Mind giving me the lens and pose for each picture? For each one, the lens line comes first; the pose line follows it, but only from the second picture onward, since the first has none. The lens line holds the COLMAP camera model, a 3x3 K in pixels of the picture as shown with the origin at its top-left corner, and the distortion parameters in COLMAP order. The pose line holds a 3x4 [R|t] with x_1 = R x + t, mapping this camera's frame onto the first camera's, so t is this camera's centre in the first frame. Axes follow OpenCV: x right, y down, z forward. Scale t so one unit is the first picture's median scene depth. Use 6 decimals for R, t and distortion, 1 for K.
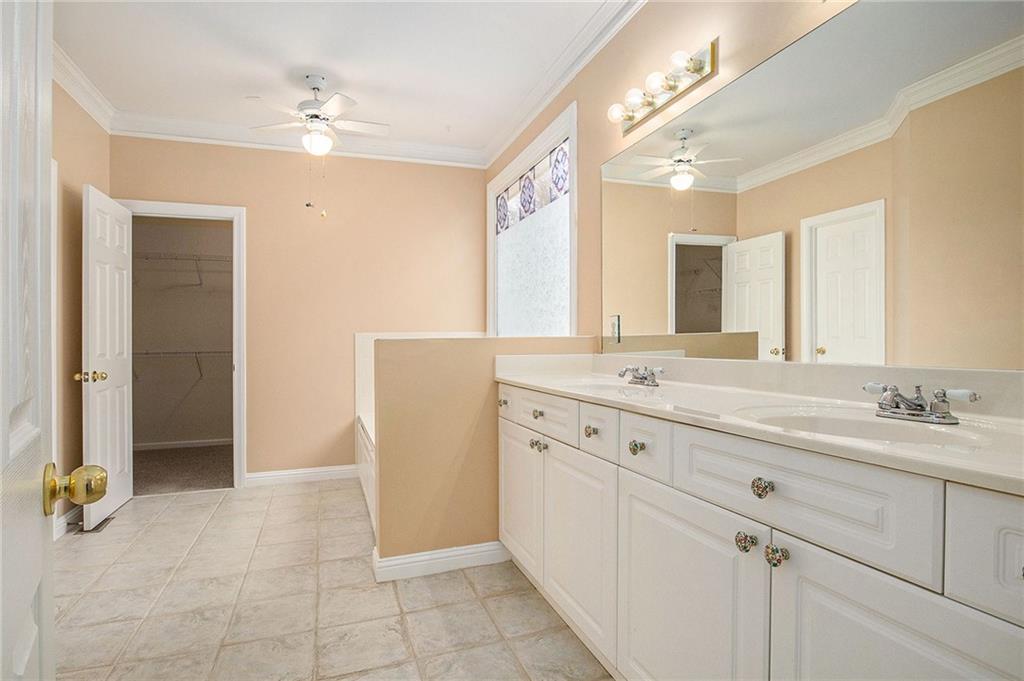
lens RADIAL K [[525.7, 0, 515.8], [0, 525.7, 338.7], [0, 0, 1]] dist [-0.004105, -0.000201]
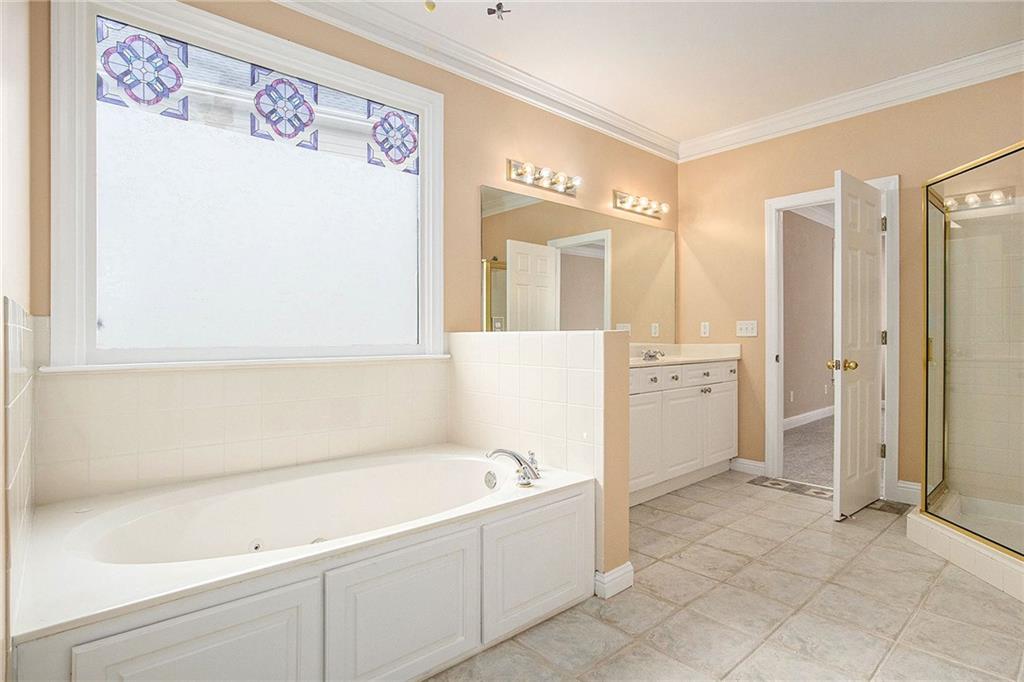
lens RADIAL K [[524.4, 0, 517.9], [0, 524.4, 345.1], [0, 0, 1]] dist [-0.024111, 0.000861]
pose [[-0.371384, 0.008283, 0.928442, -1.249893], [0.011727, 0.999922, -0.004230, 0.032040], [-0.928405, 0.009317, -0.371452, 1.795347]]
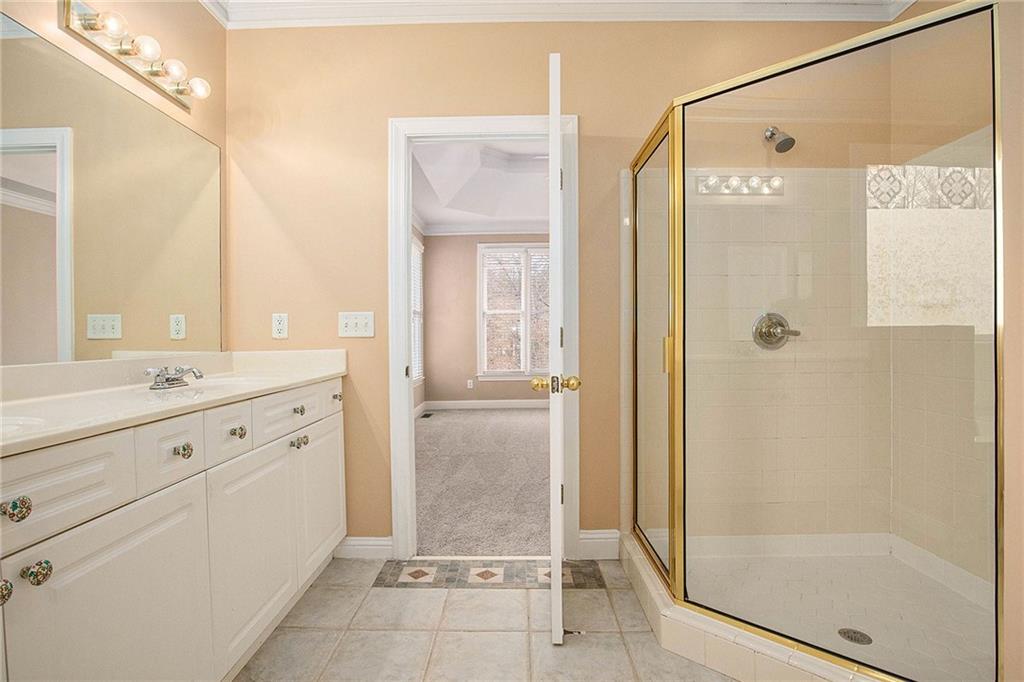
lens RADIAL K [[512.0, 0, 550.7], [0, 512.0, 343.5], [0, 0, 1]] dist [-0.016283, 0.001131]
pose [[-0.957777, 0.025653, 0.286365, -0.489154], [0.028759, 0.999564, 0.006643, 0.019962], [-0.286070, 0.014598, -0.958098, 1.252846]]
